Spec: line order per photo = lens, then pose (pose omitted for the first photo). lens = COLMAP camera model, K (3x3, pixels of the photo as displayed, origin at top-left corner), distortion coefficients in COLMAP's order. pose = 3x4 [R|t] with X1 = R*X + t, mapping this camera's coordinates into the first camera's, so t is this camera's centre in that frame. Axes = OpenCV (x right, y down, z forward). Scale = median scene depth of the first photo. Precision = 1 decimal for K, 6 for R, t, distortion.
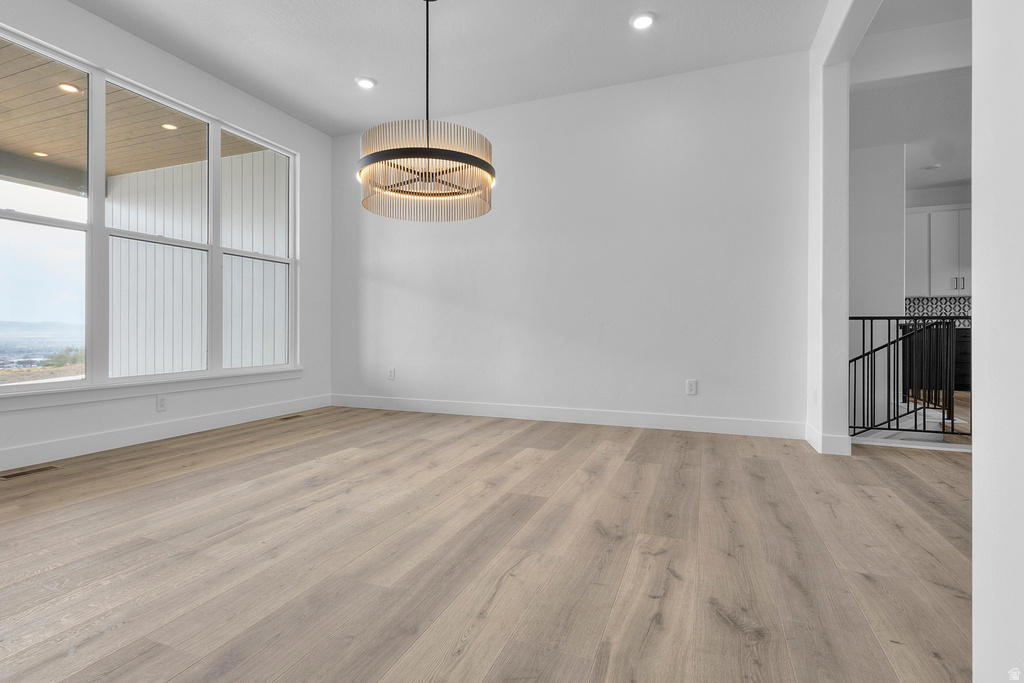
lens RADIAL K [[491.4, 0, 512.6], [0, 491.4, 322.2], [0, 0, 1]] dist [0.001781, 0.000211]
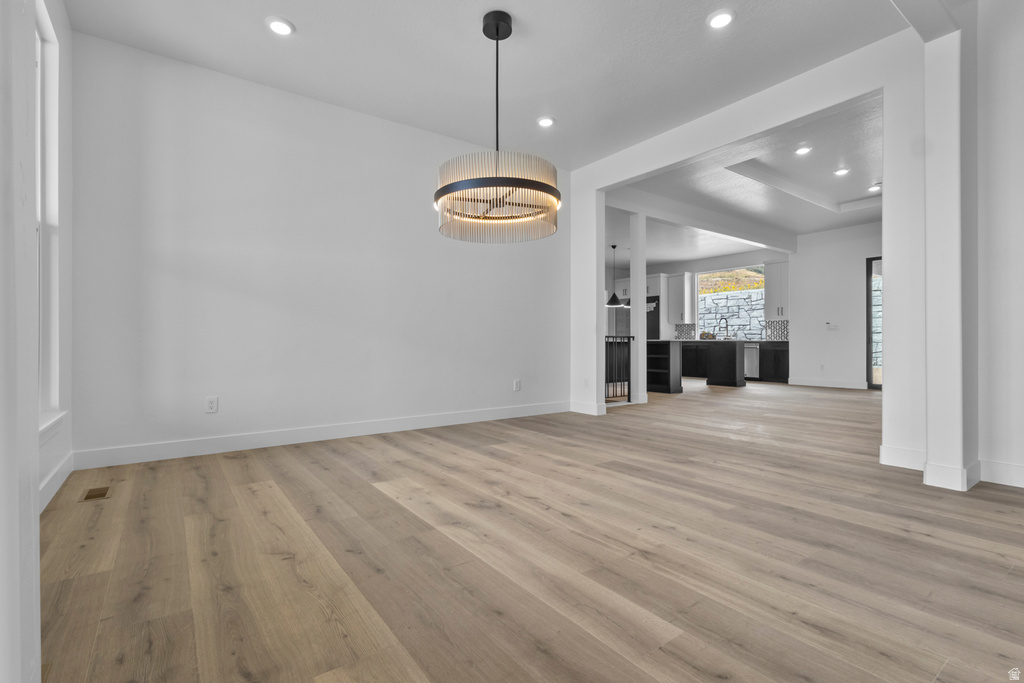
lens RADIAL K [[495.6, 0, 512.0], [0, 495.6, 341.5], [0, 0, 1]] dist [0.002619, 0.000028]
pose [[0.523439, -0.000132, 0.852063, -1.423303], [0.001954, 0.999998, -0.001045, 0.036885], [-0.852061, 0.002212, 0.523438, 0.606862]]
